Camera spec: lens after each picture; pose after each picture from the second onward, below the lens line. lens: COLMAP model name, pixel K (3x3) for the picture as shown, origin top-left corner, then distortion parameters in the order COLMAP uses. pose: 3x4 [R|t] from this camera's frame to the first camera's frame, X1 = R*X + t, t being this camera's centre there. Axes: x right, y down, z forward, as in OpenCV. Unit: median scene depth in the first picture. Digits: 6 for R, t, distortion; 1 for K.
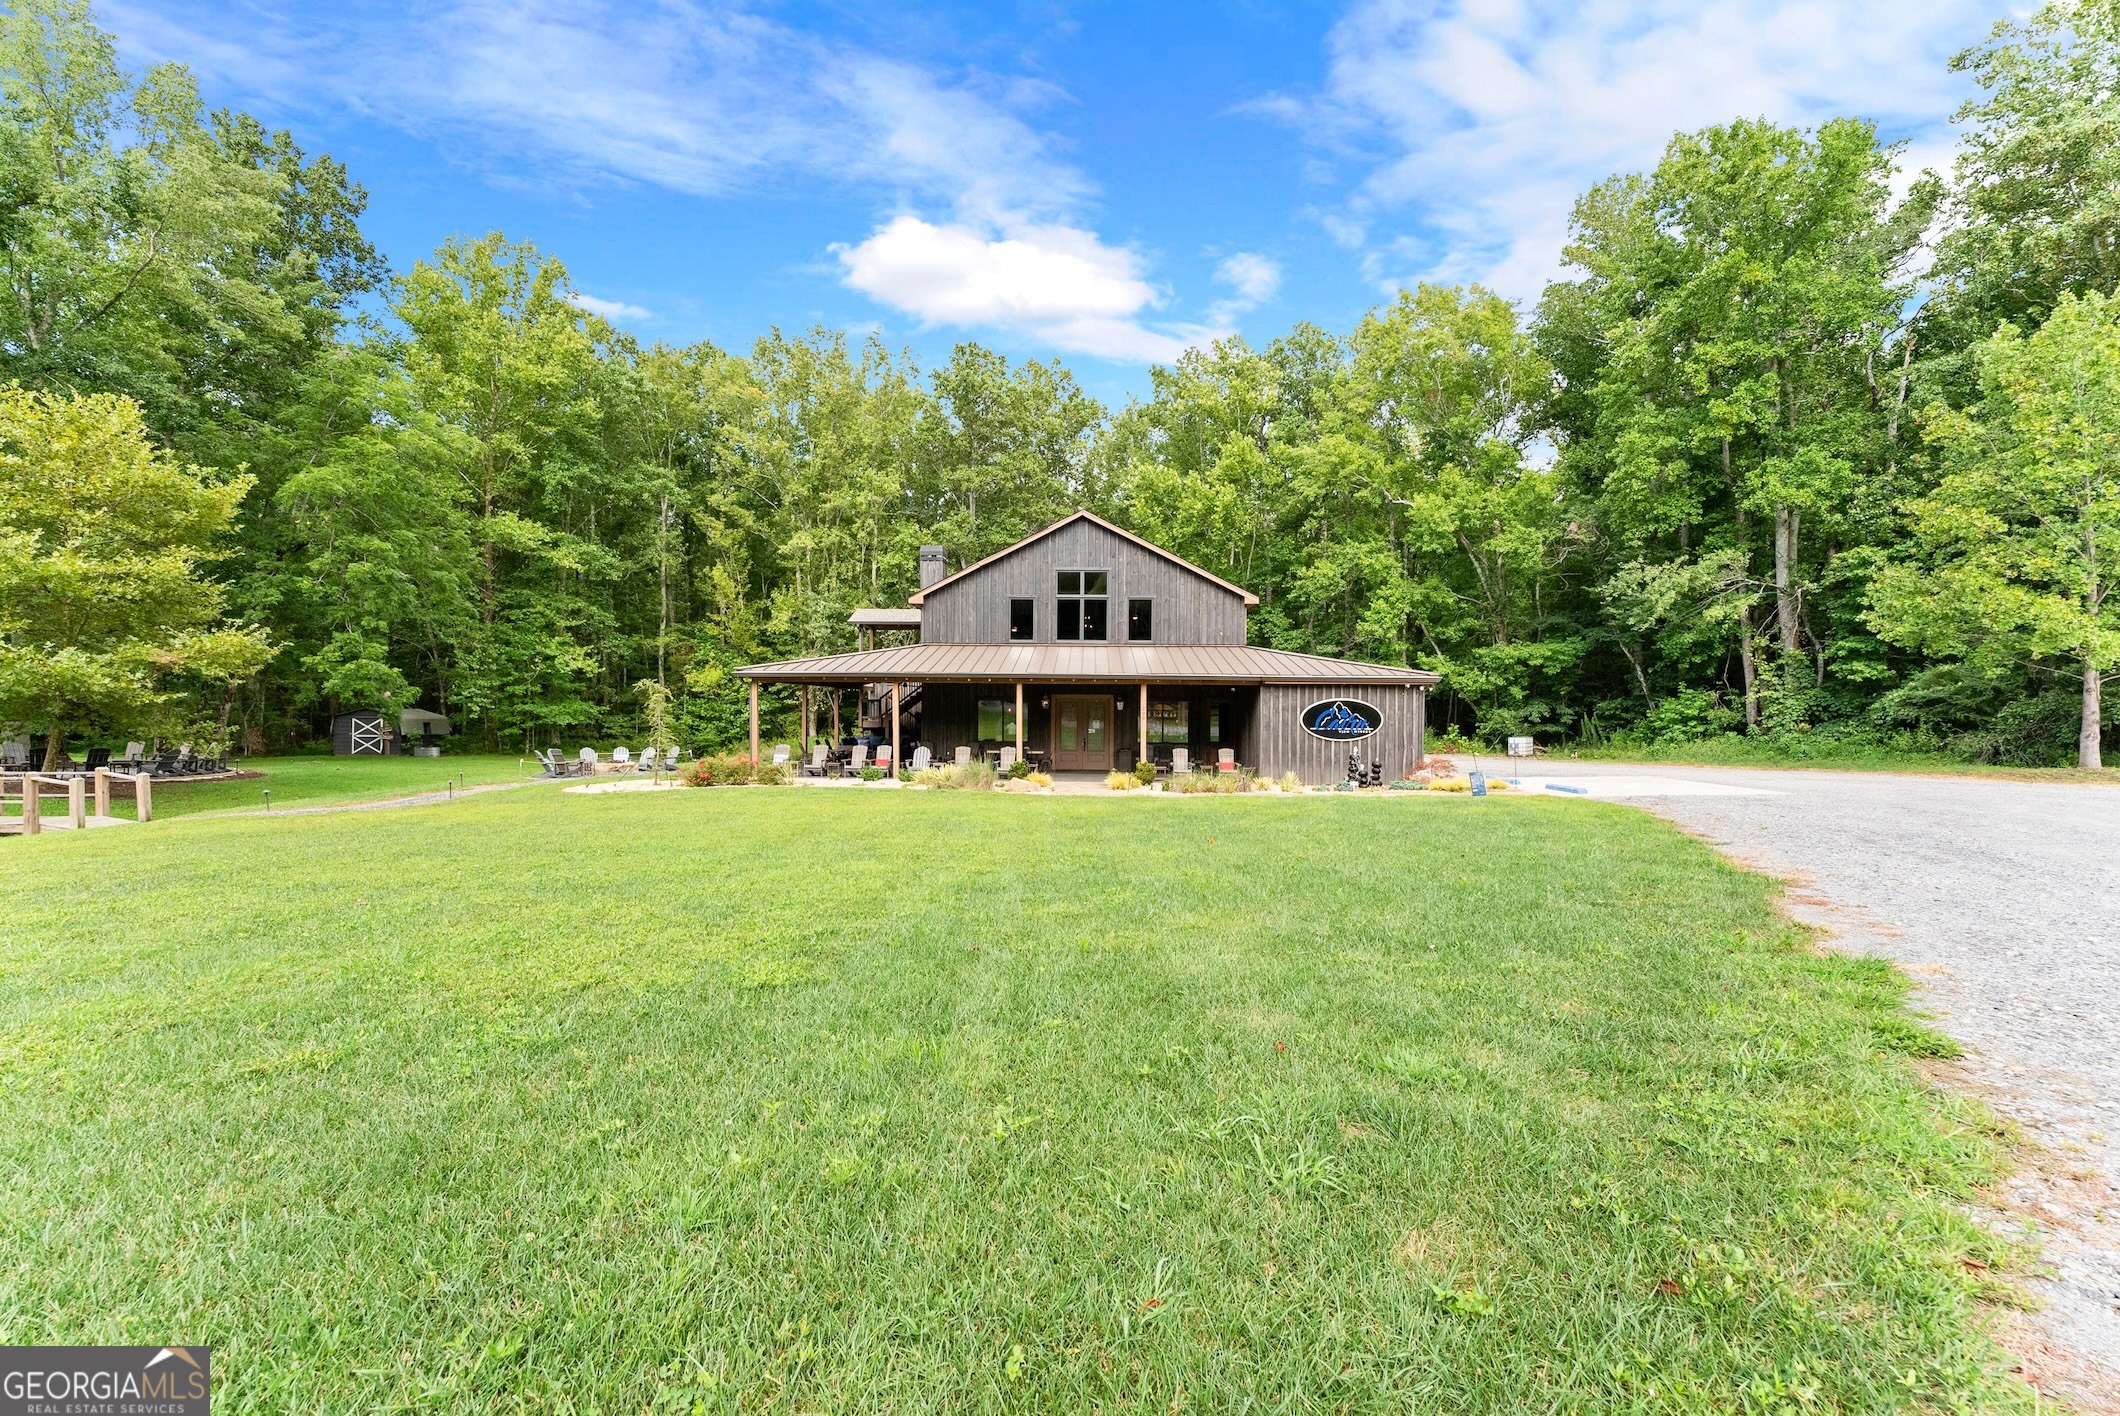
lens RADIAL K [[869.3, 0, 1063.7], [0, 869.3, 737.9], [0, 0, 1]] dist [0.002218, 0.000034]
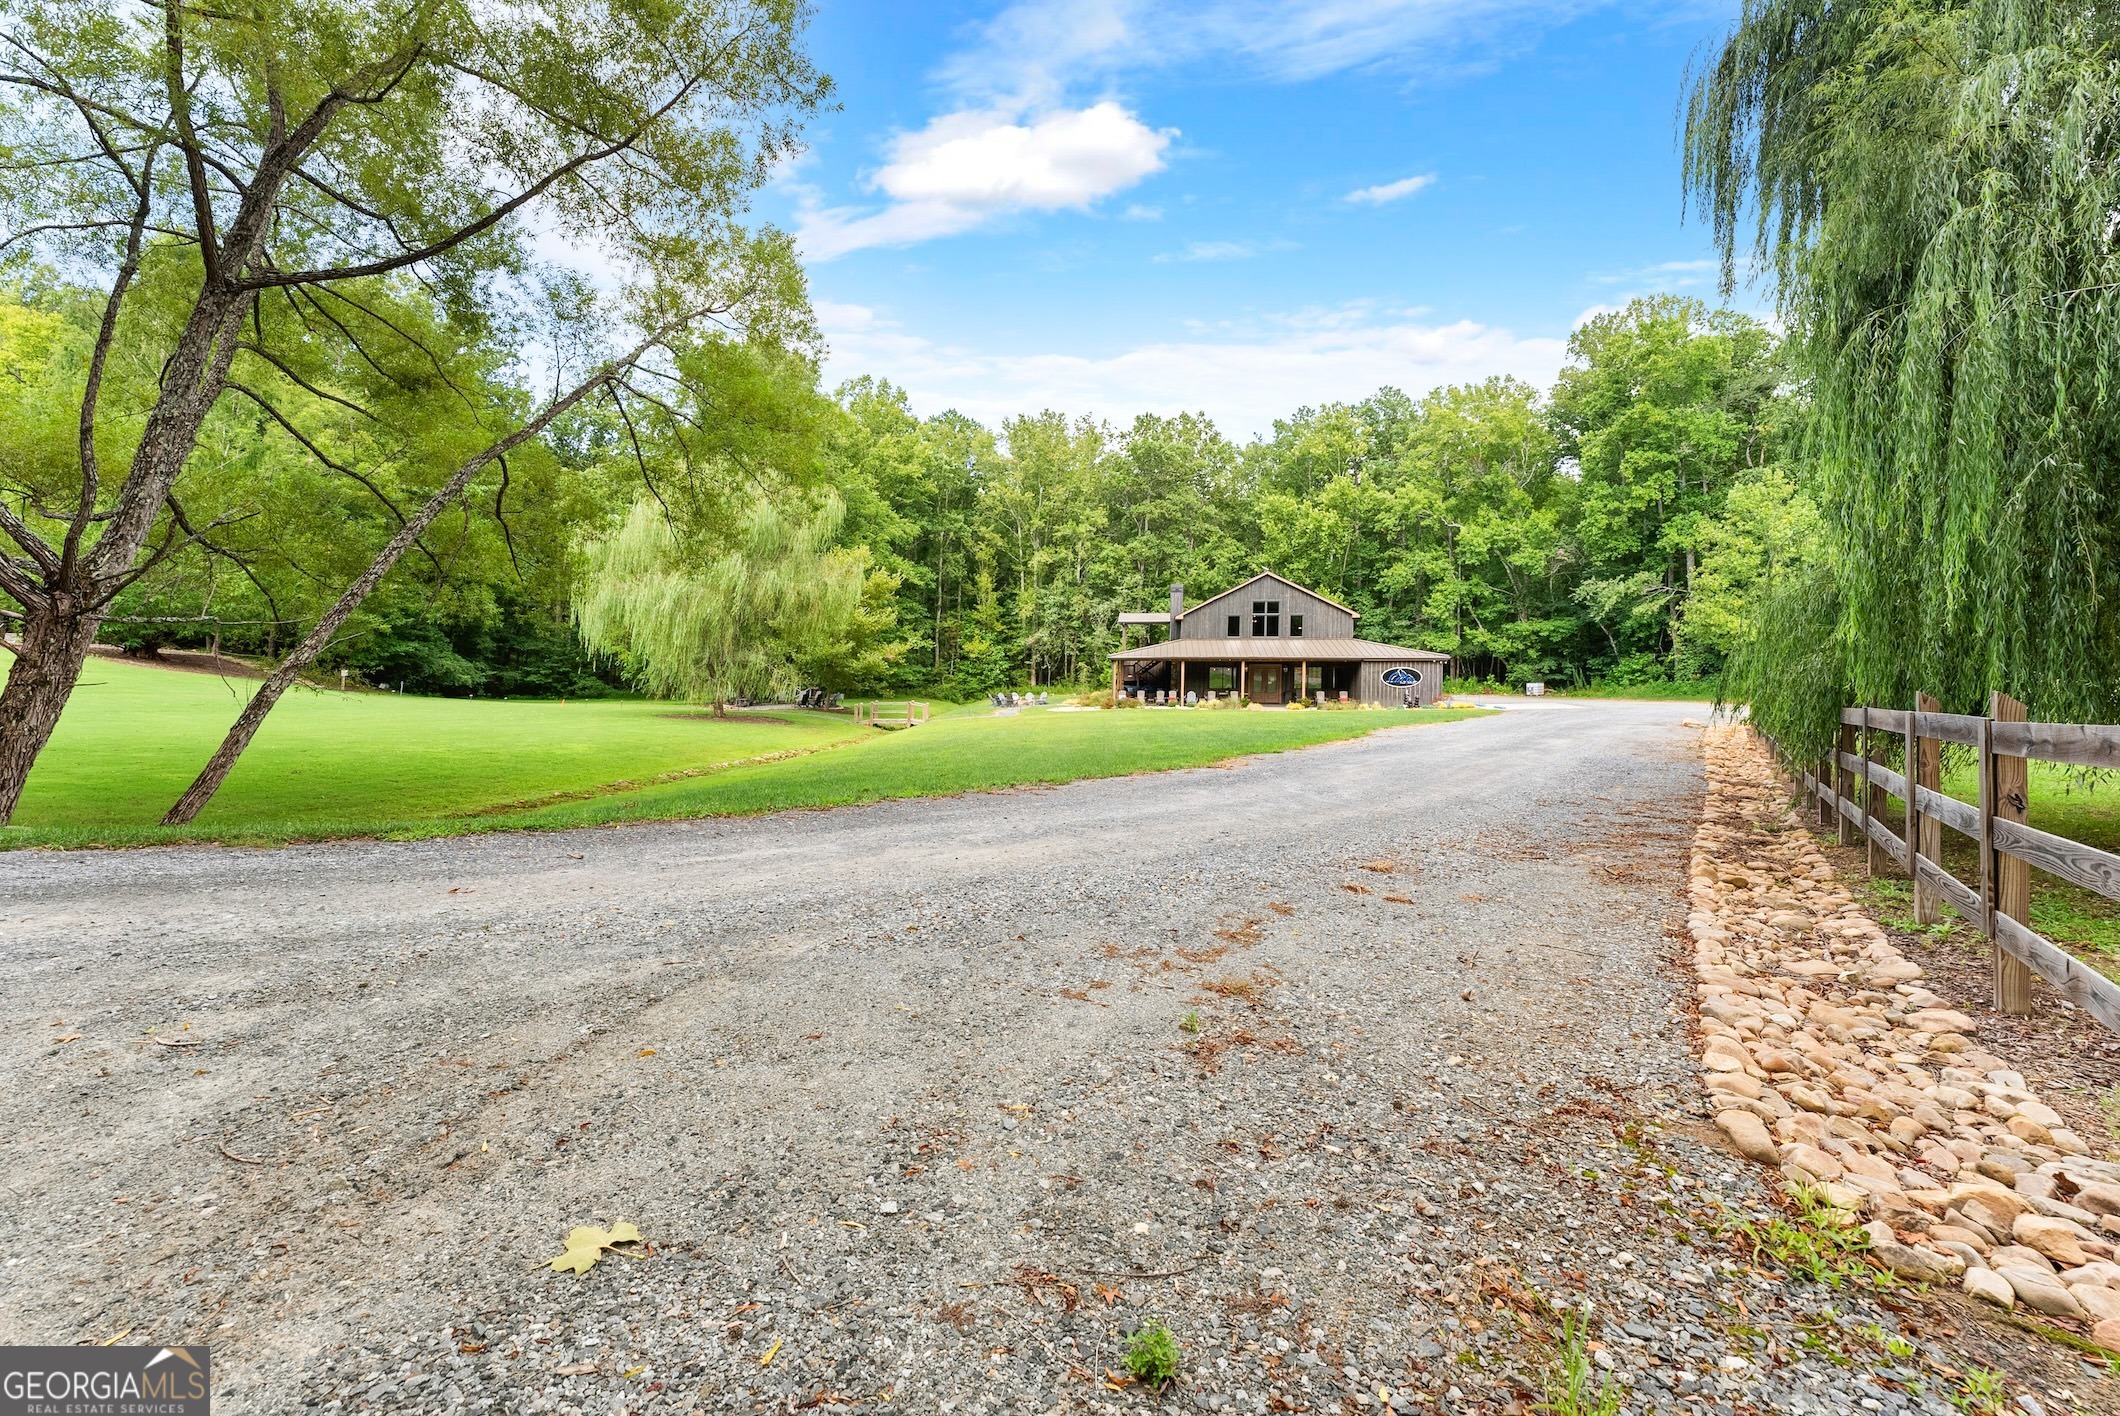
lens RADIAL K [[840.8, 0, 1033.0], [0, 840.8, 712.4], [0, 0, 1]] dist [-0.000084, -0.000088]
pose [[0.991425, -0.002929, -0.130641, -0.179332], [0.007270, 0.999437, 0.032764, -0.005019], [0.130472, -0.033432, 0.990888, -0.680746]]
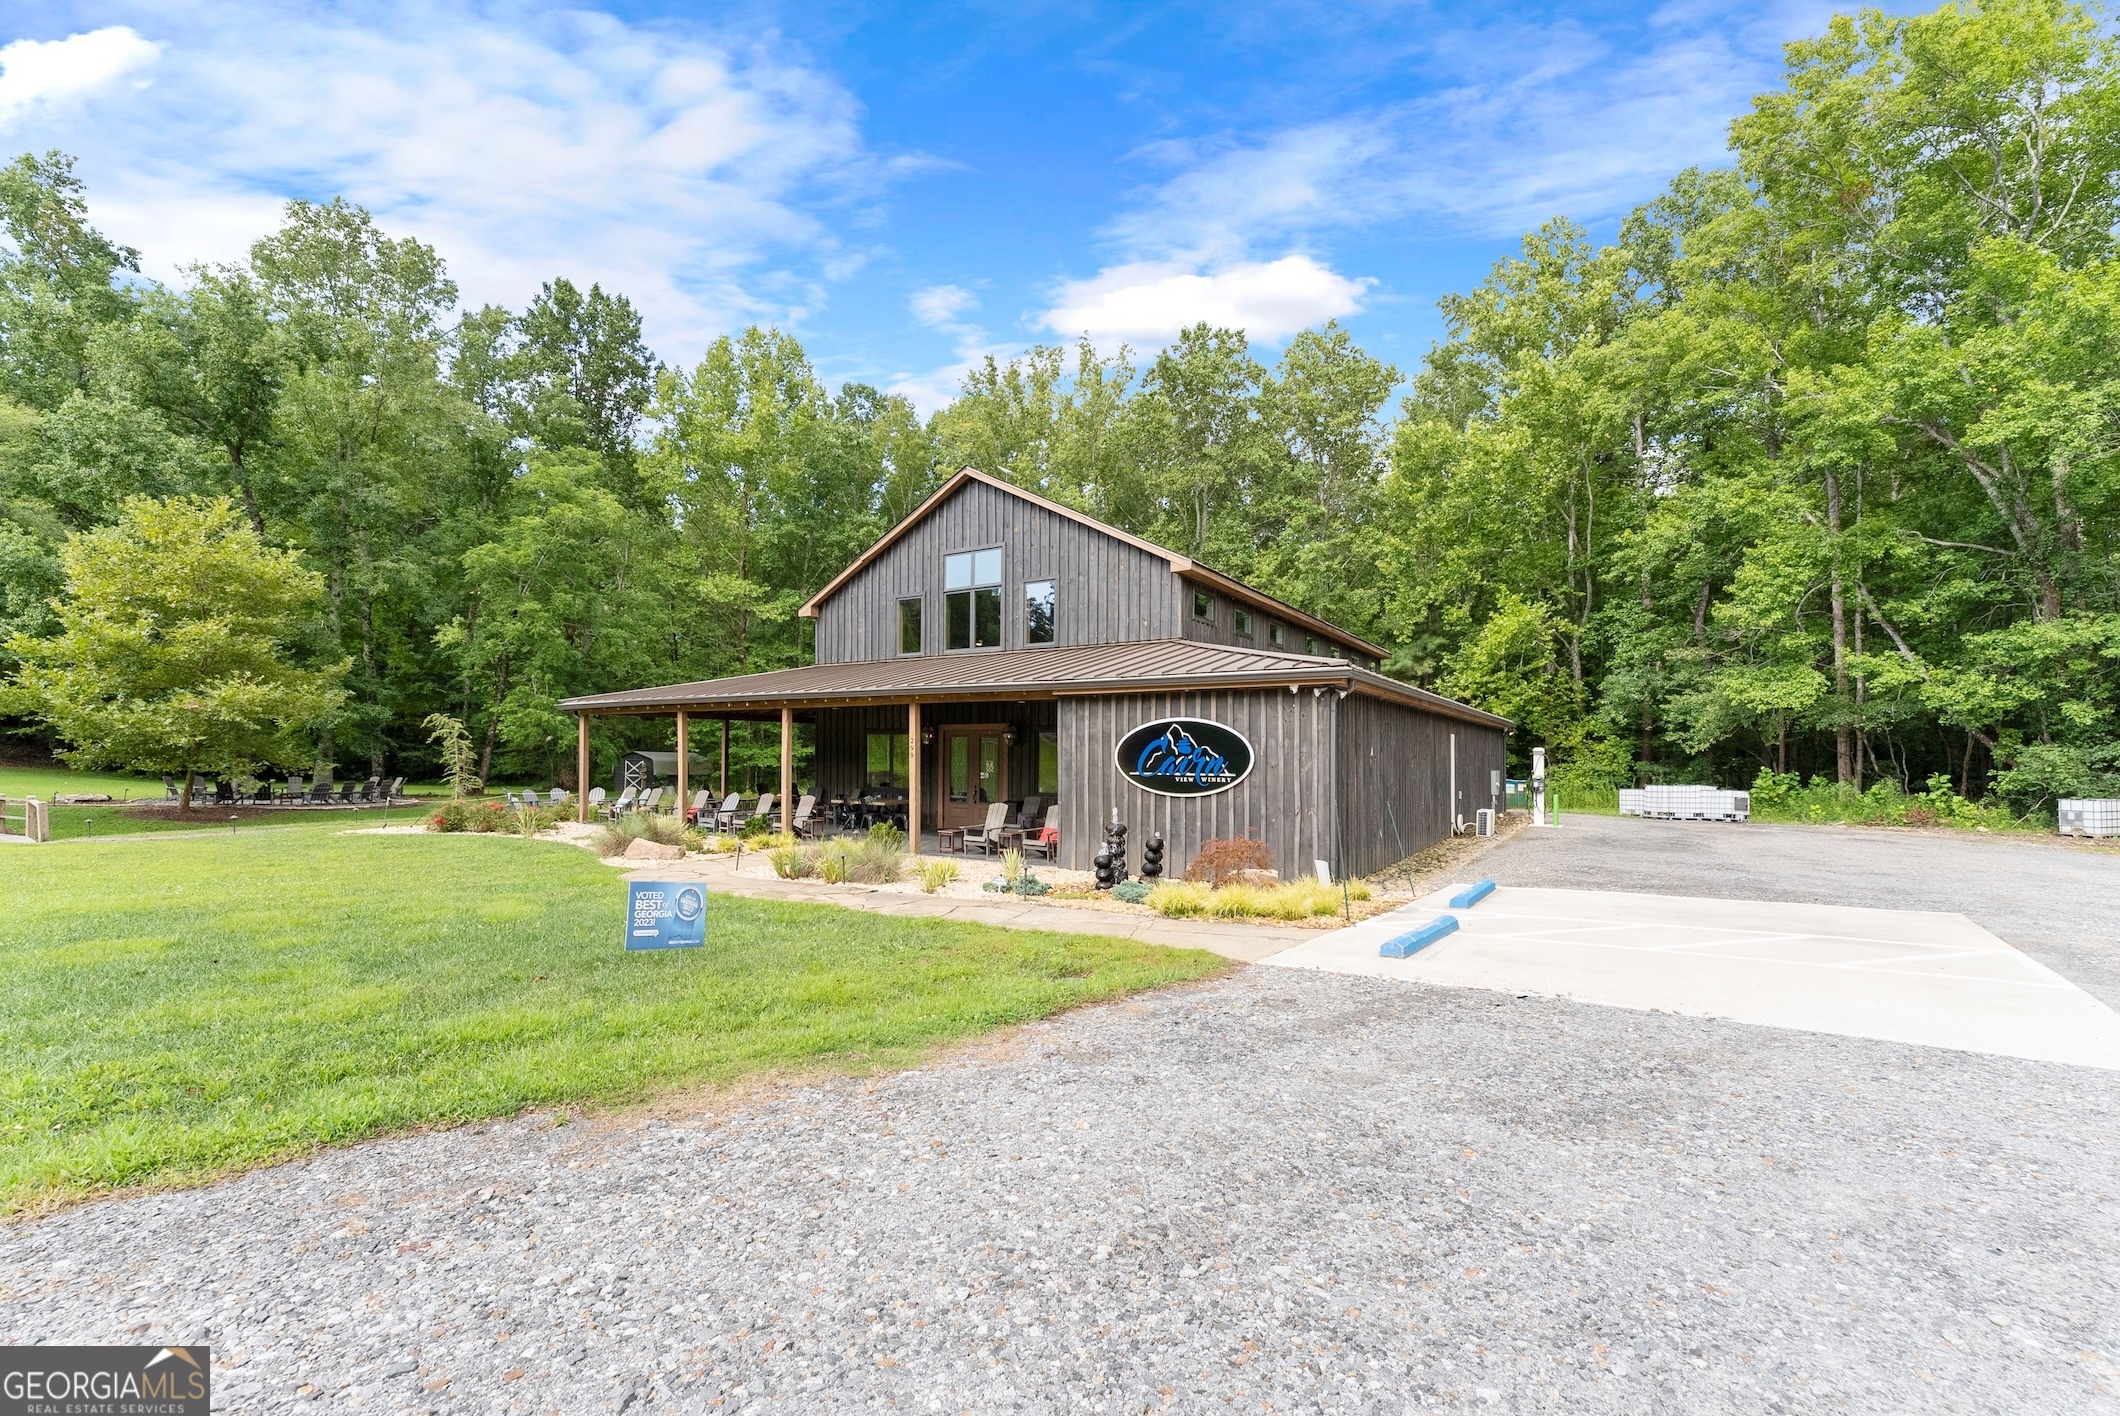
lens RADIAL K [[877.5, 0, 1031.1], [0, 877.5, 765.9], [0, 0, 1]] dist [0.000310, -0.000060]
pose [[0.860645, 0.003908, -0.509190, 0.304656], [-0.015078, 0.999728, -0.017812, -0.002534], [0.508981, 0.023007, 0.860470, 0.287541]]
